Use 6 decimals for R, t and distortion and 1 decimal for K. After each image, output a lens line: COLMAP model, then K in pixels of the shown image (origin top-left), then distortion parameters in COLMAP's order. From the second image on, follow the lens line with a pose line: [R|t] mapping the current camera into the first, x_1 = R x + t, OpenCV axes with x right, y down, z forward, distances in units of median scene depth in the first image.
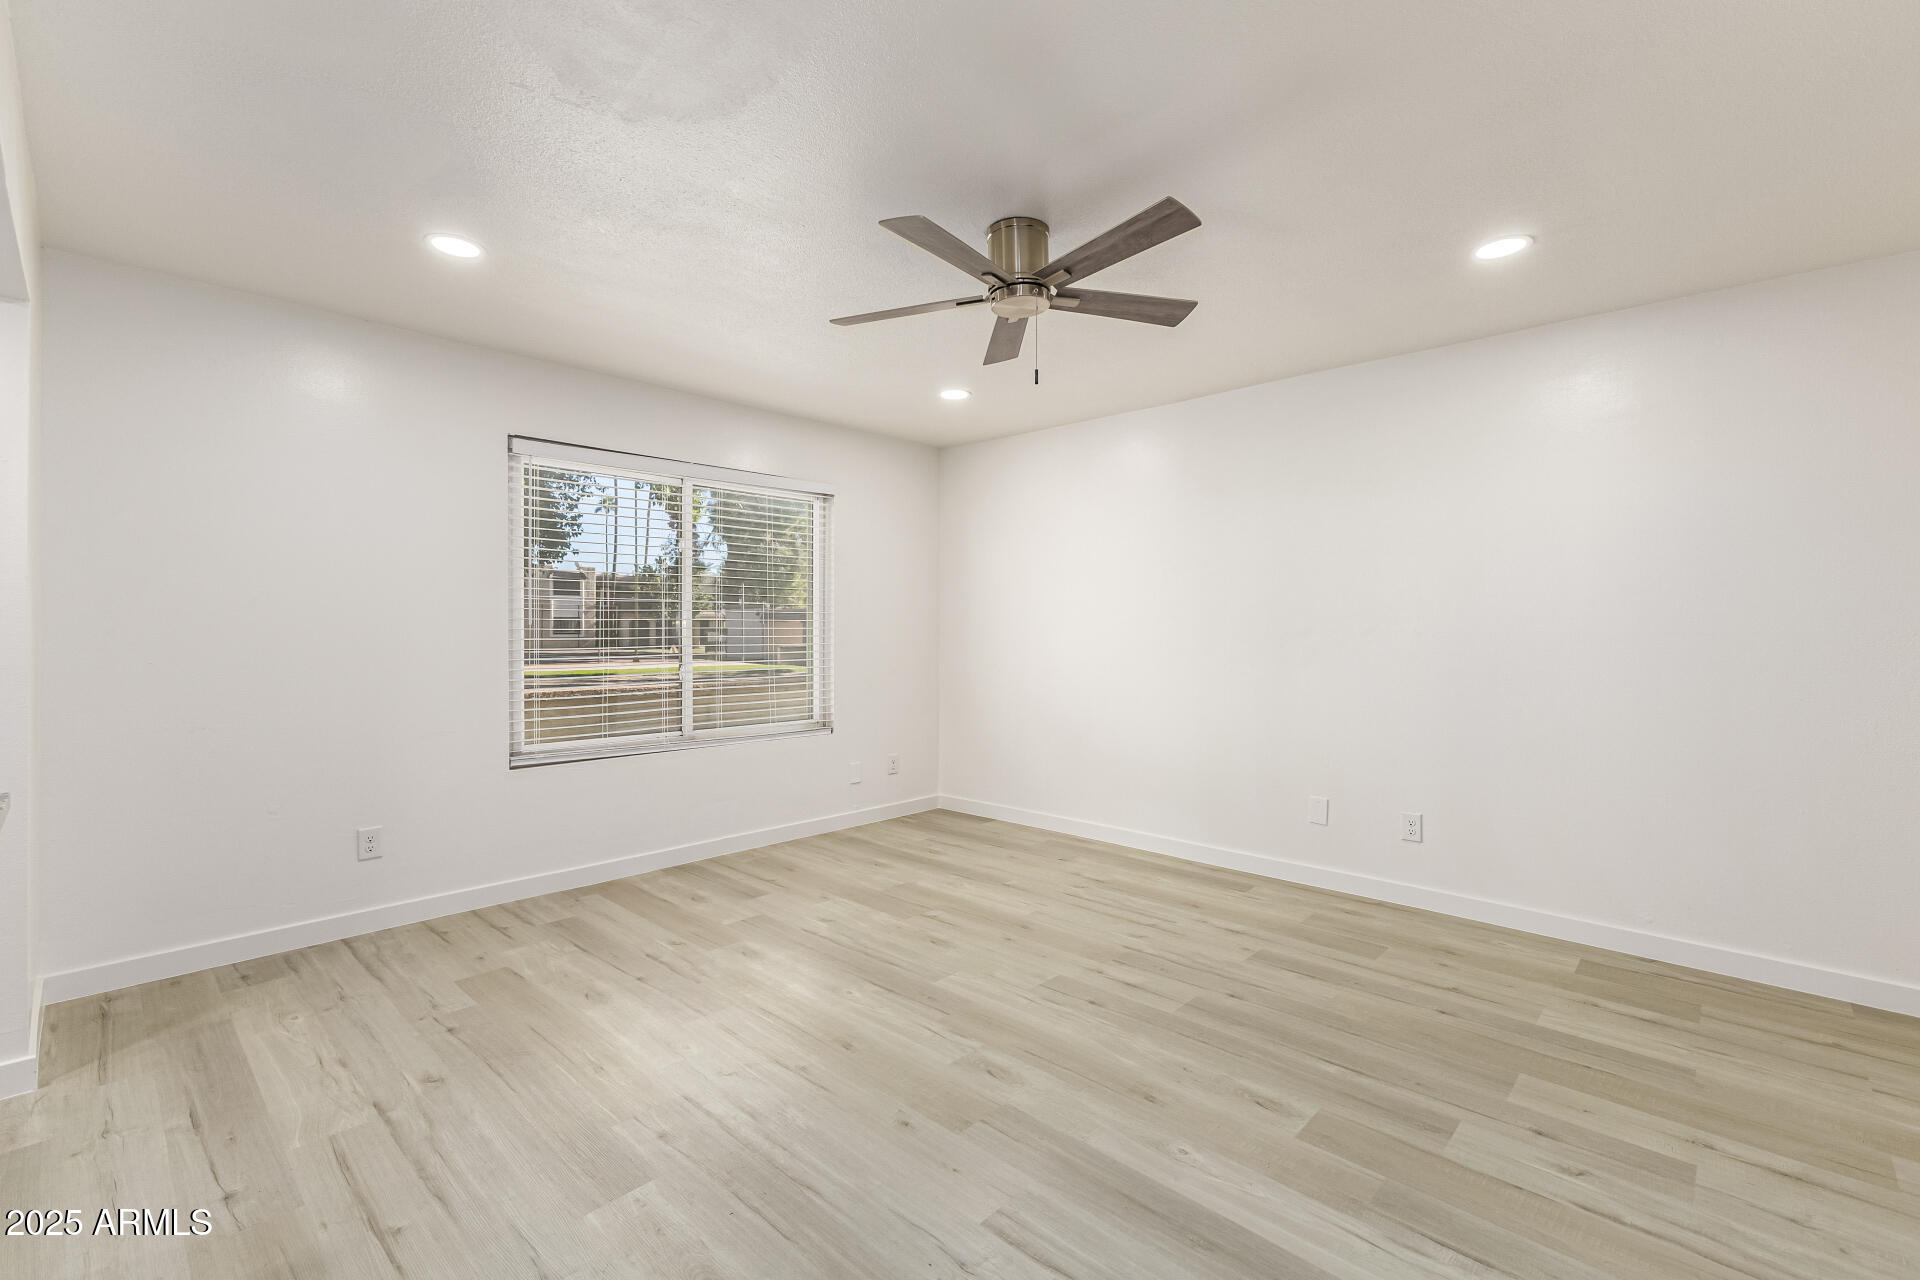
lens RADIAL K [[824.8, 0, 956.4], [0, 824.8, 637.3], [0, 0, 1]] dist [0.005061, 0.000232]
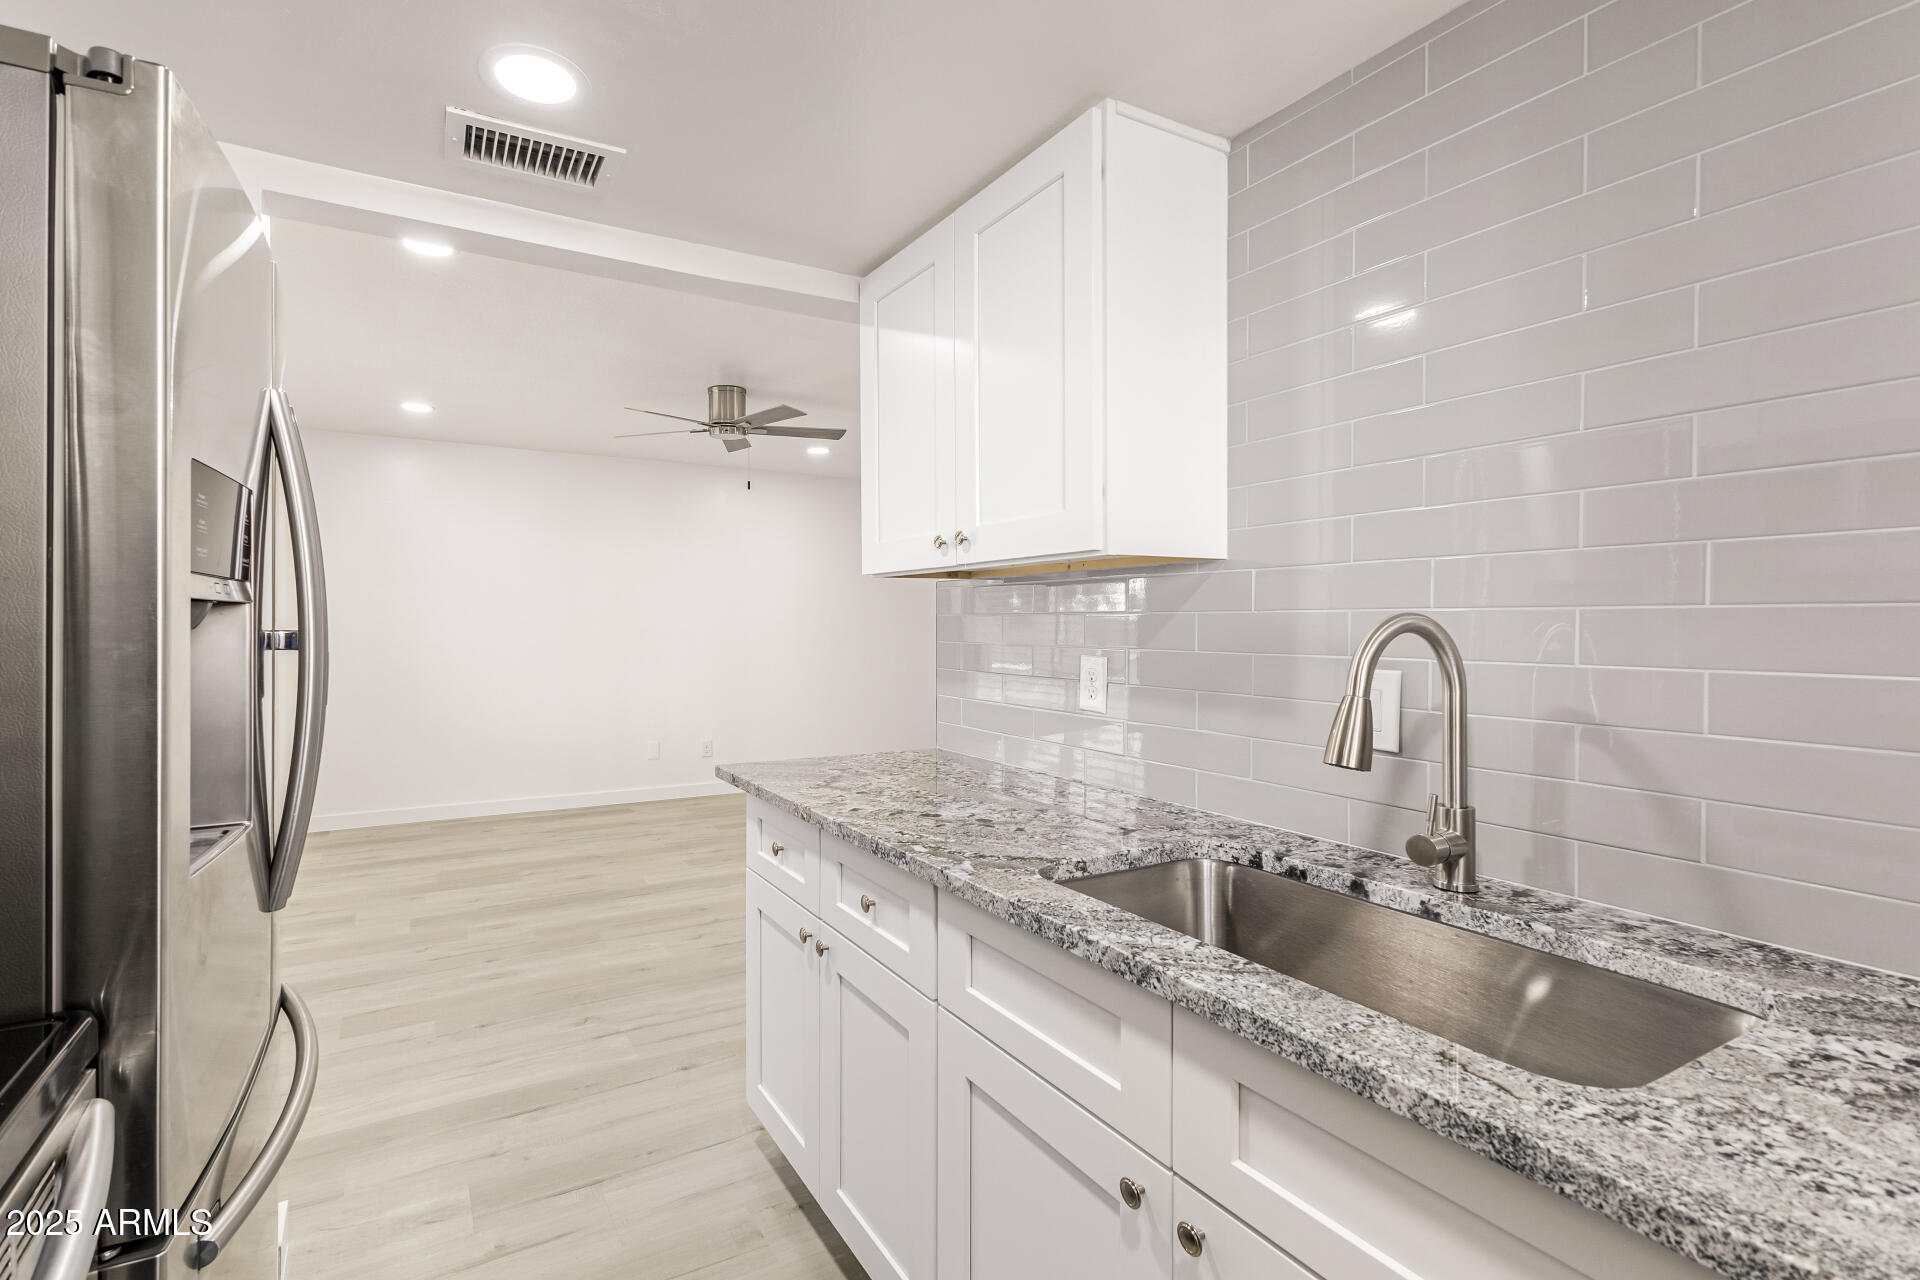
lens RADIAL K [[884.9, 0, 866.6], [0, 884.9, 614.7], [0, 0, 1]] dist [0.002026, 0.000061]
pose [[0.316966, 0.008195, 0.948402, -1.251030], [0.005774, 0.999927, -0.010570, -0.020474], [-0.948419, 0.008826, 0.316896, 0.156838]]
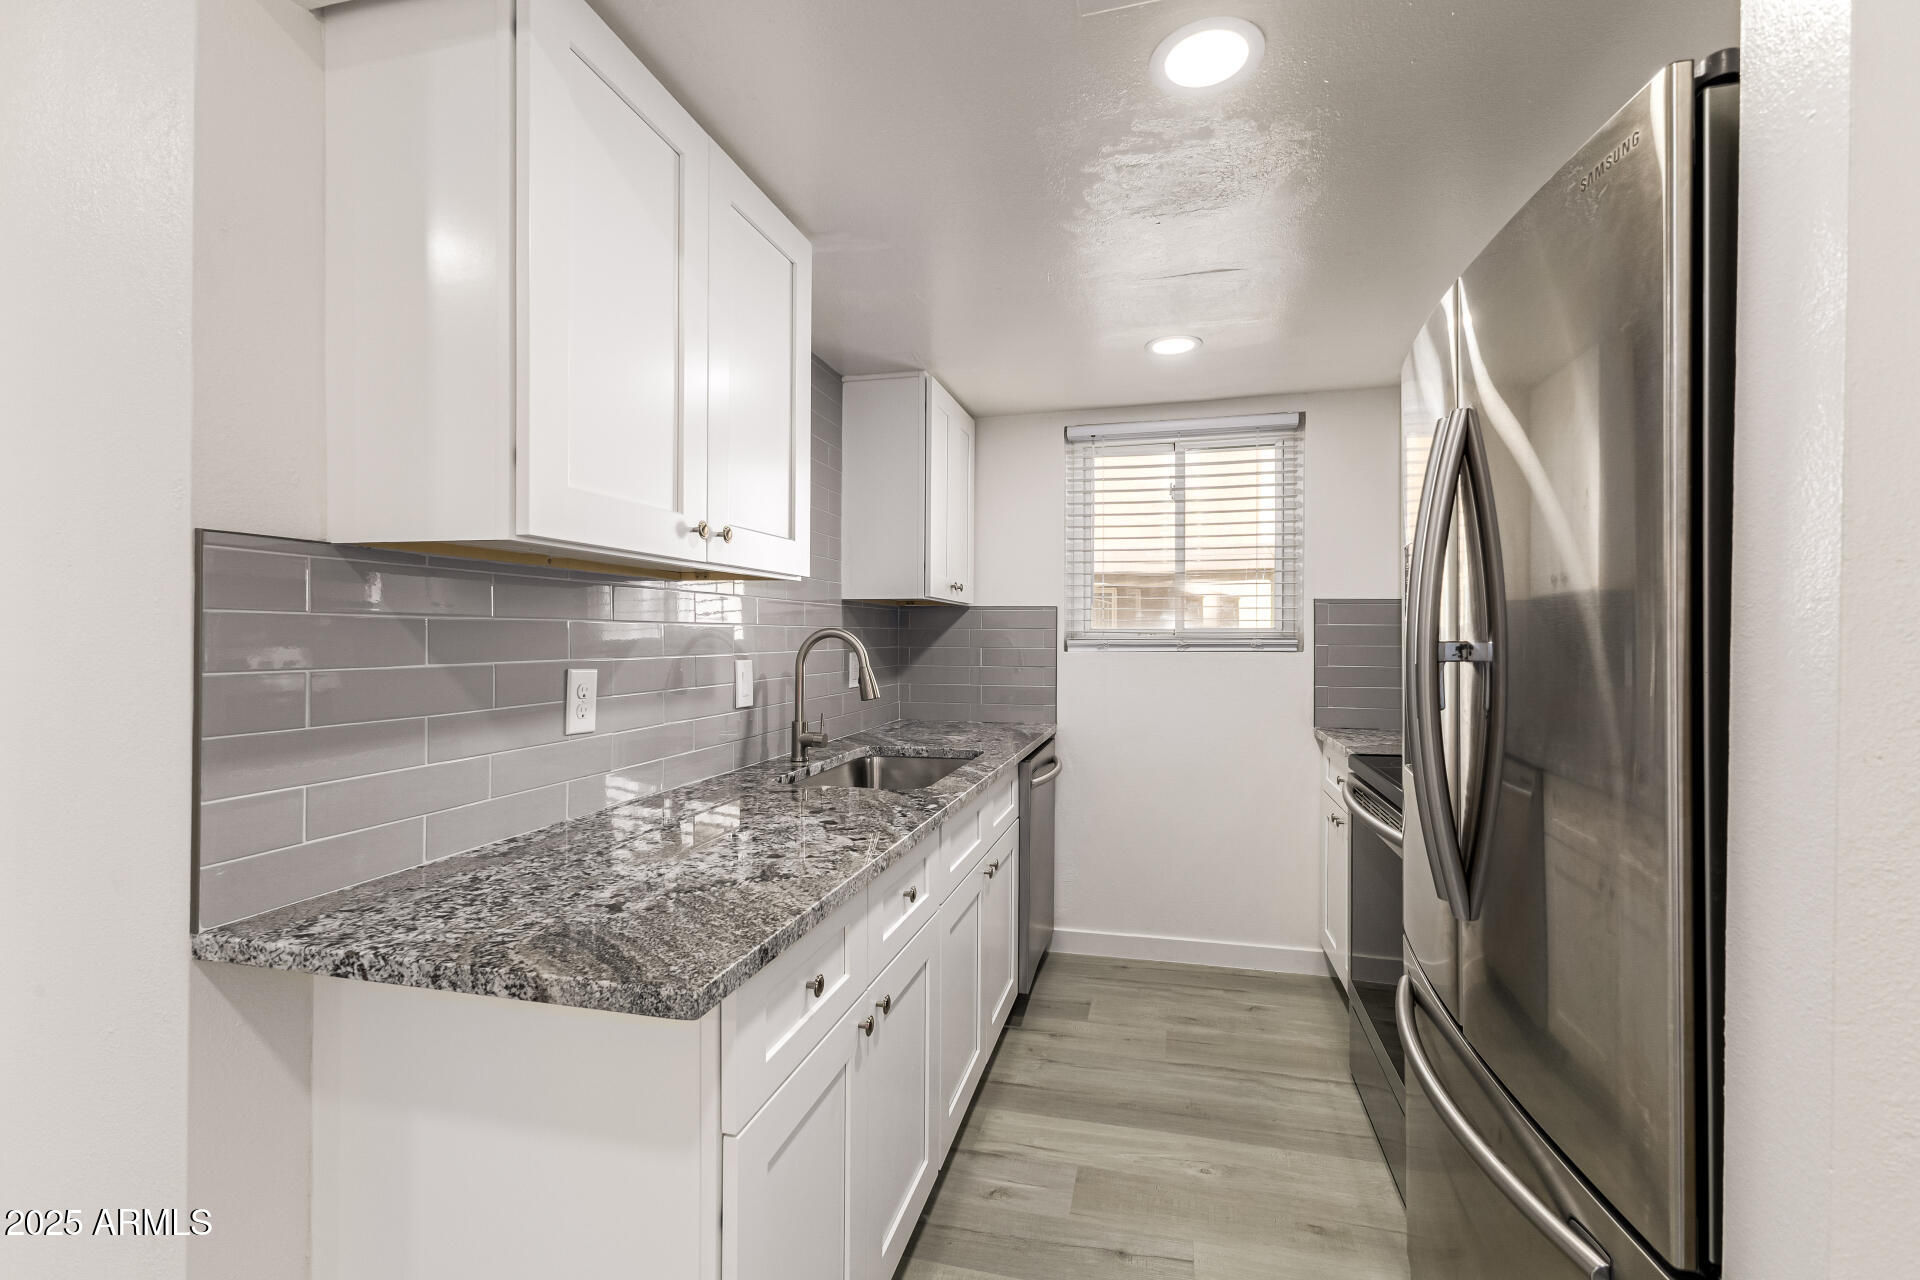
lens RADIAL K [[837.1, 0, 960.9], [0, 837.1, 643.3], [0, 0, 1]] dist [0.016727, -0.000154]
pose [[-0.874115, 0.006188, -0.485680, -0.533166], [-0.003066, 0.999829, 0.018258, -0.023858], [0.485710, 0.017449, -0.873946, 0.791584]]
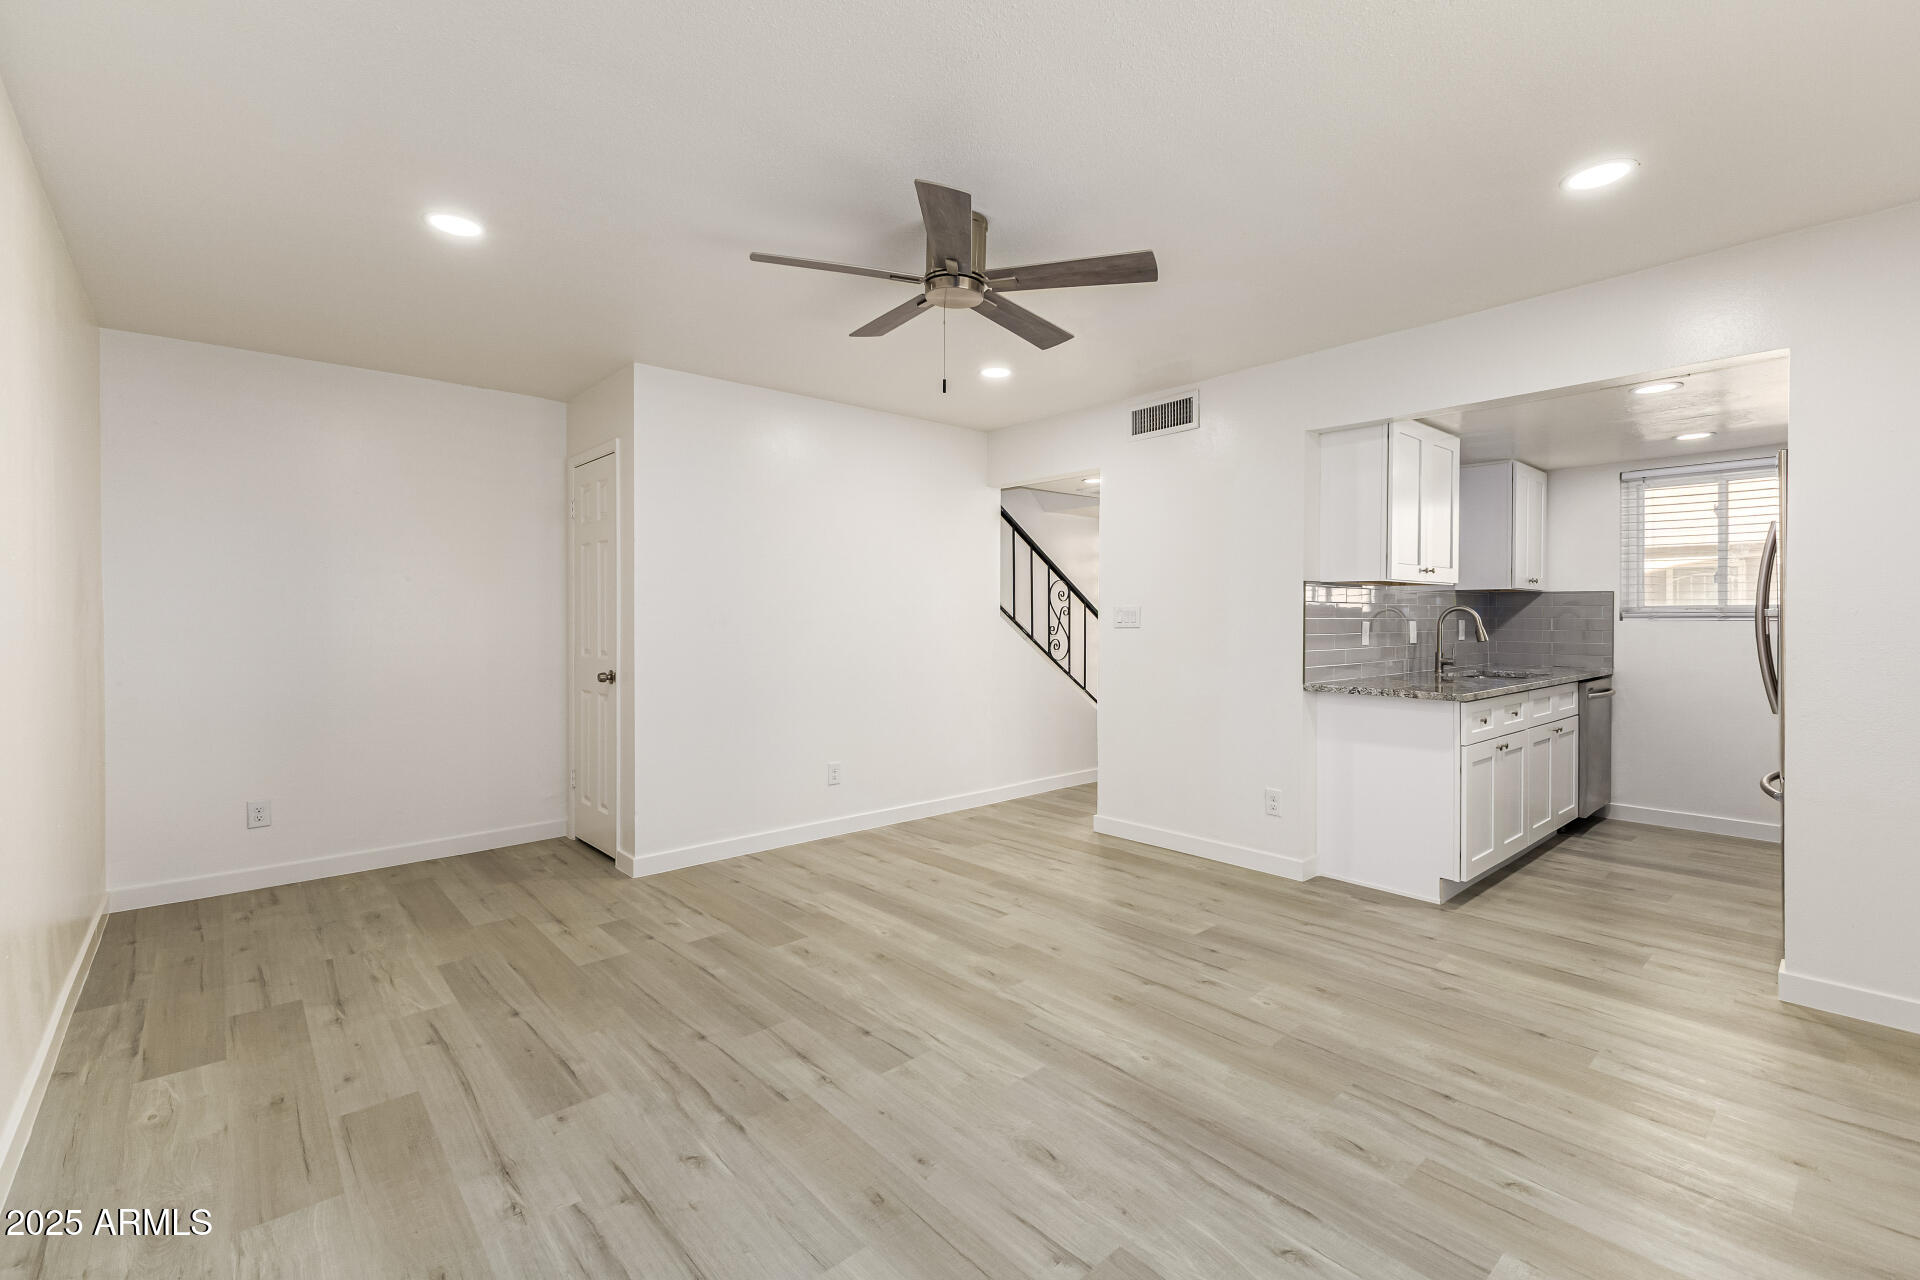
lens RADIAL K [[827.5, 0, 956.2], [0, 827.5, 614.0], [0, 0, 1]] dist [0.000852, 0.003473]
pose [[-0.995768, 0.000058, 0.091899, -0.014827], [0.000848, 0.999963, 0.008555, -0.022120], [-0.091895, 0.008596, -0.995732, 1.675175]]
